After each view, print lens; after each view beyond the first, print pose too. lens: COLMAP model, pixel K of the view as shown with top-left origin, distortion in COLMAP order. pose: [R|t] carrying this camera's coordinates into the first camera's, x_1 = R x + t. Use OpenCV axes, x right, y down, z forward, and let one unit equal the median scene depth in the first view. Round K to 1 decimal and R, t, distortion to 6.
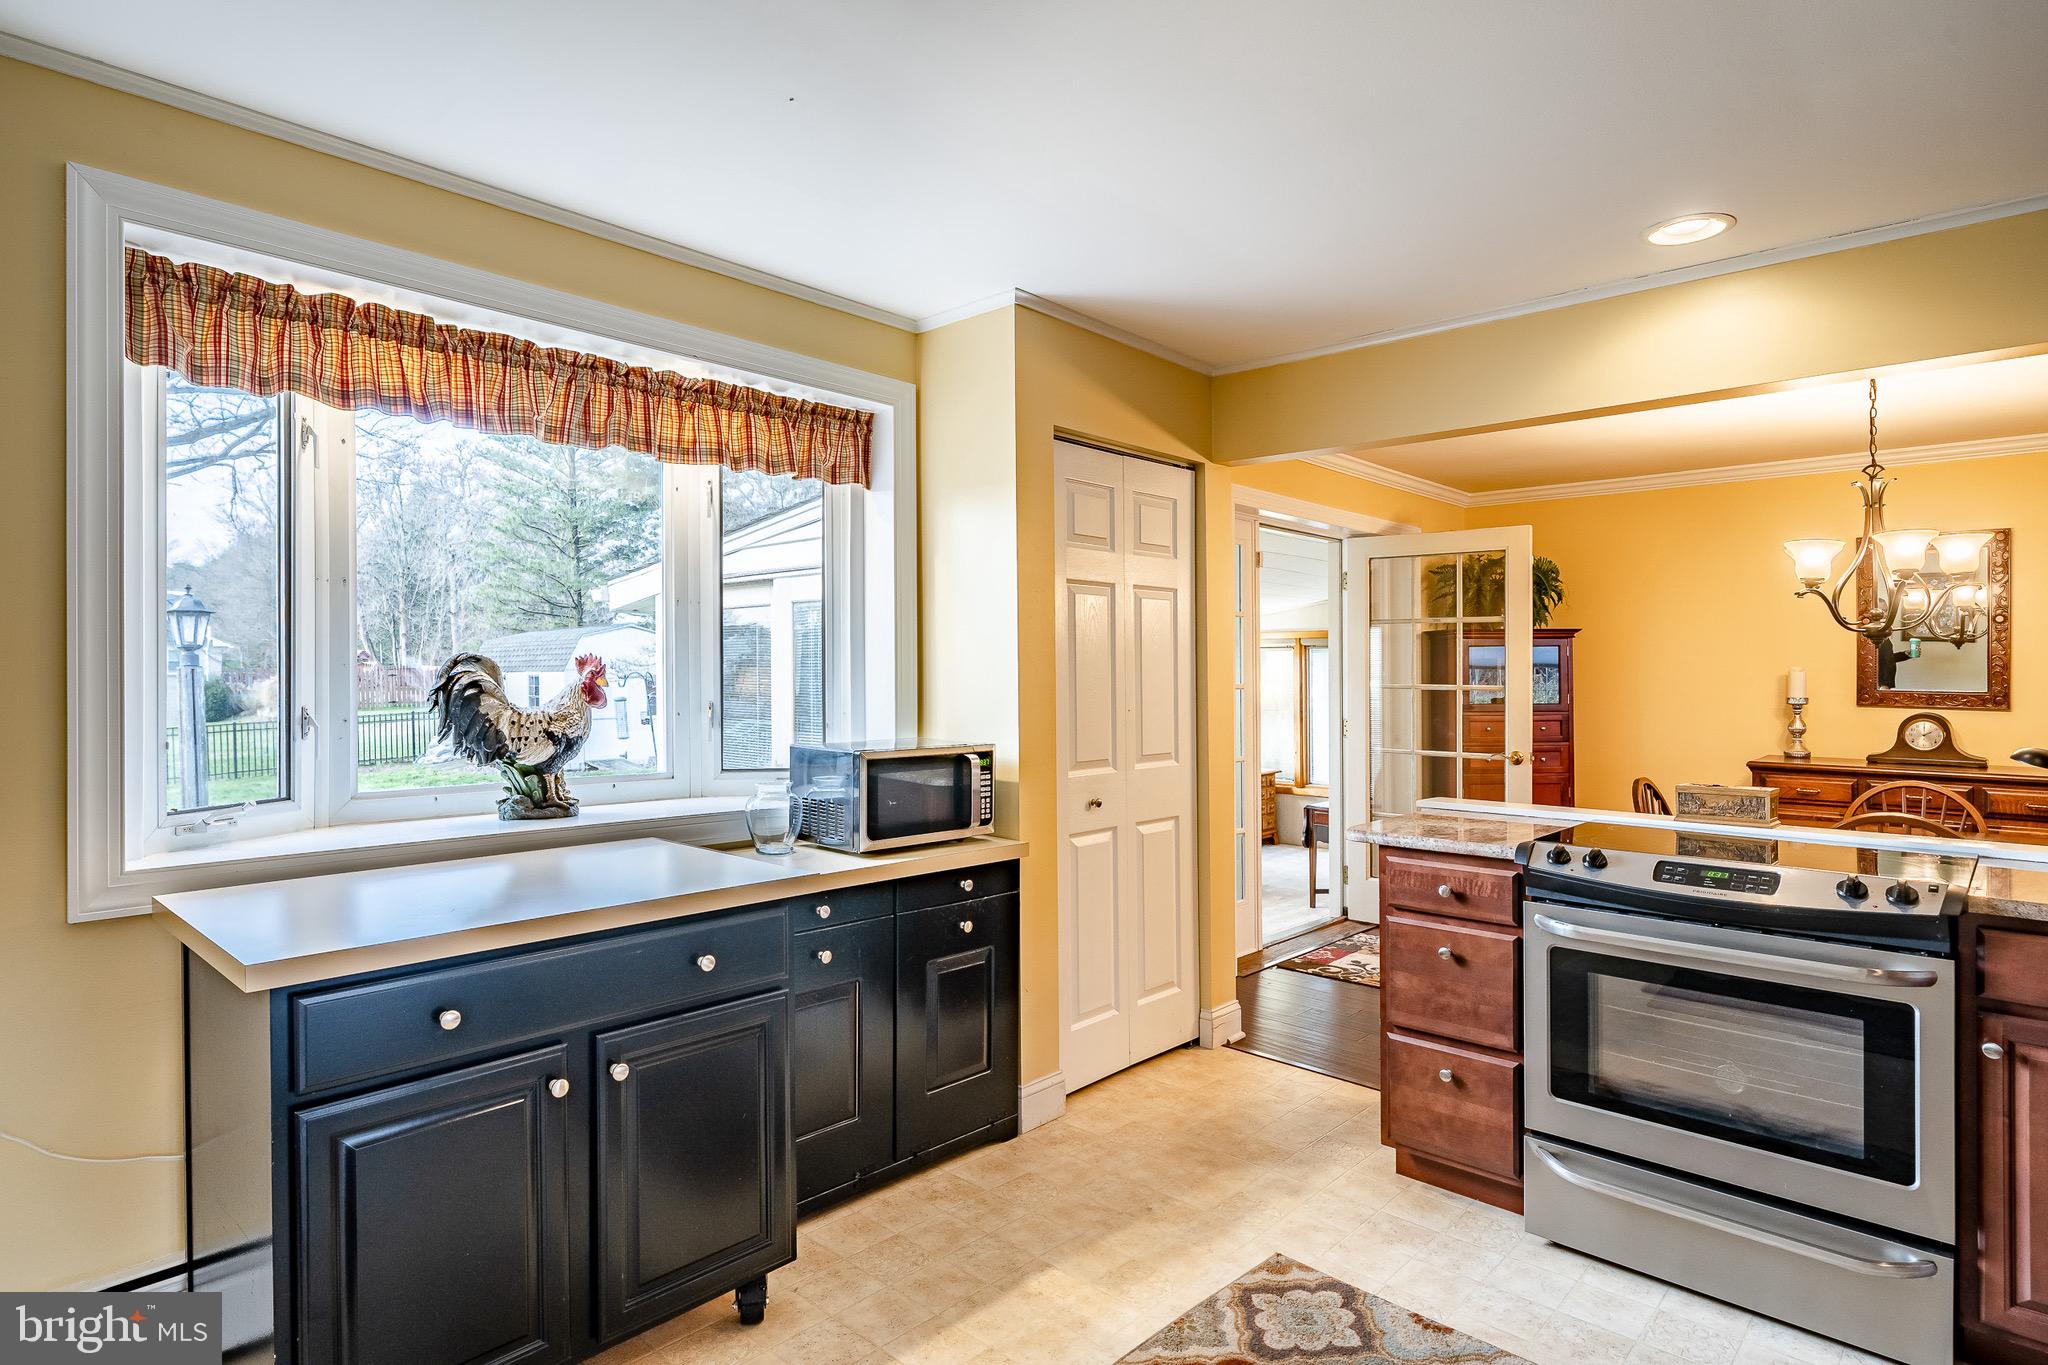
lens RADIAL K [[1093.5, 0, 1024.0], [0, 1093.5, 682.5], [0, 0, 1]] dist [-0.001290, -0.001274]
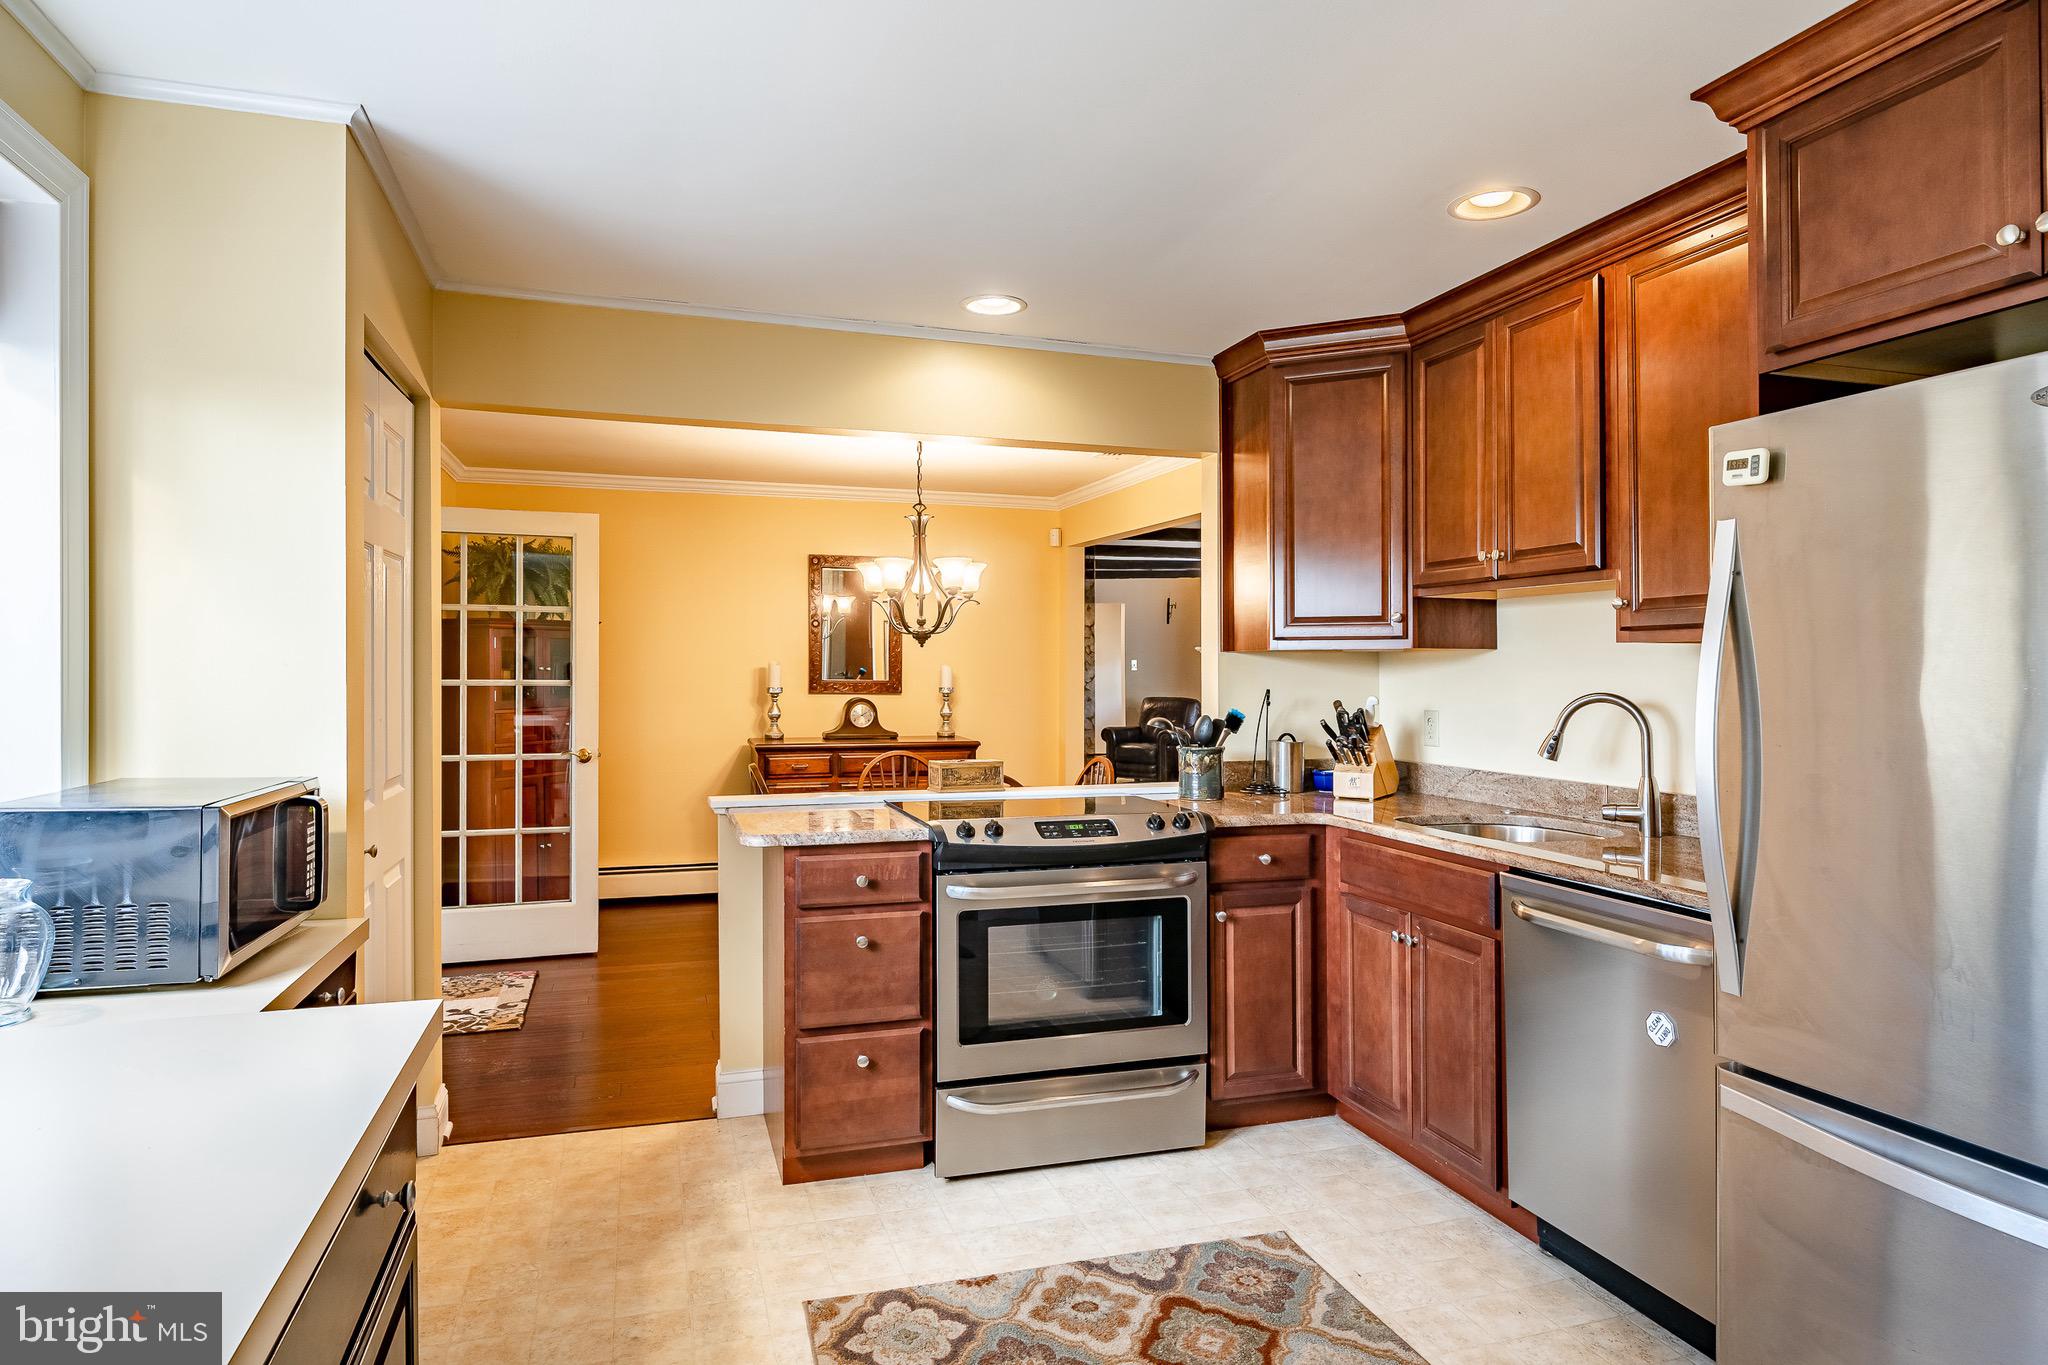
lens RADIAL K [[1162.9, 0, 1018.2], [0, 1162.9, 668.6], [0, 0, 1]] dist [-0.000273, -0.000061]
pose [[0.486793, -0.002110, 0.873515, -0.497005], [0.006913, 0.999975, -0.001438, -0.005642], [-0.873490, 0.006739, 0.486795, 0.342262]]
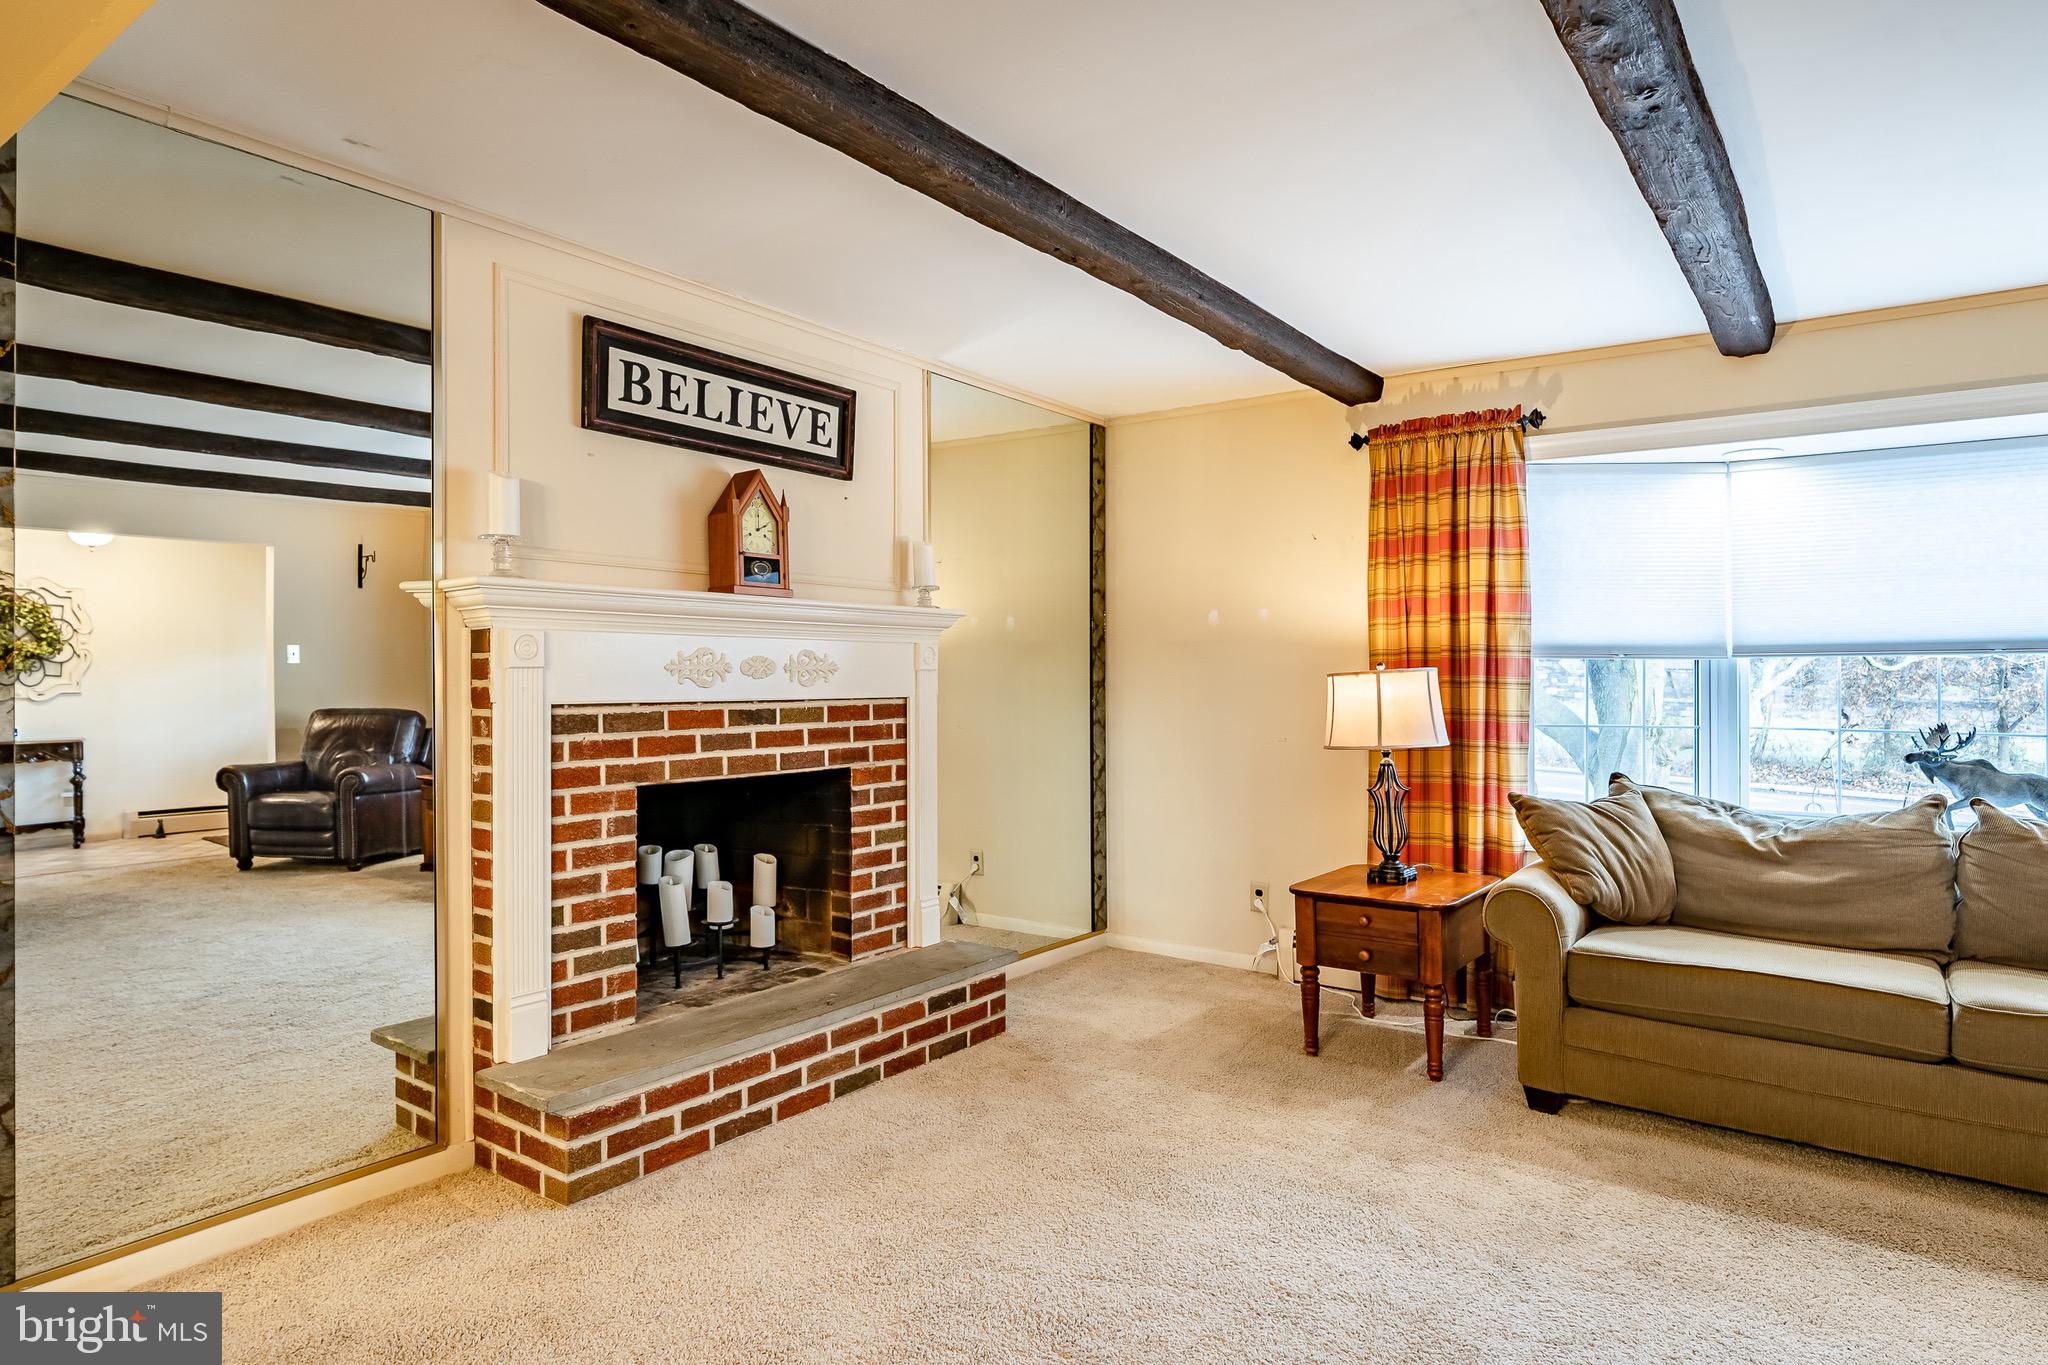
lens RADIAL K [[1162.9, 0, 1018.2], [0, 1162.9, 668.6], [0, 0, 1]] dist [-0.000273, -0.000061]
pose [[-0.118353, 0.000529, 0.992971, 1.124026], [0.005235, 0.999986, 0.000092, 0.023930], [-0.992958, 0.005209, -0.118355, 0.932991]]
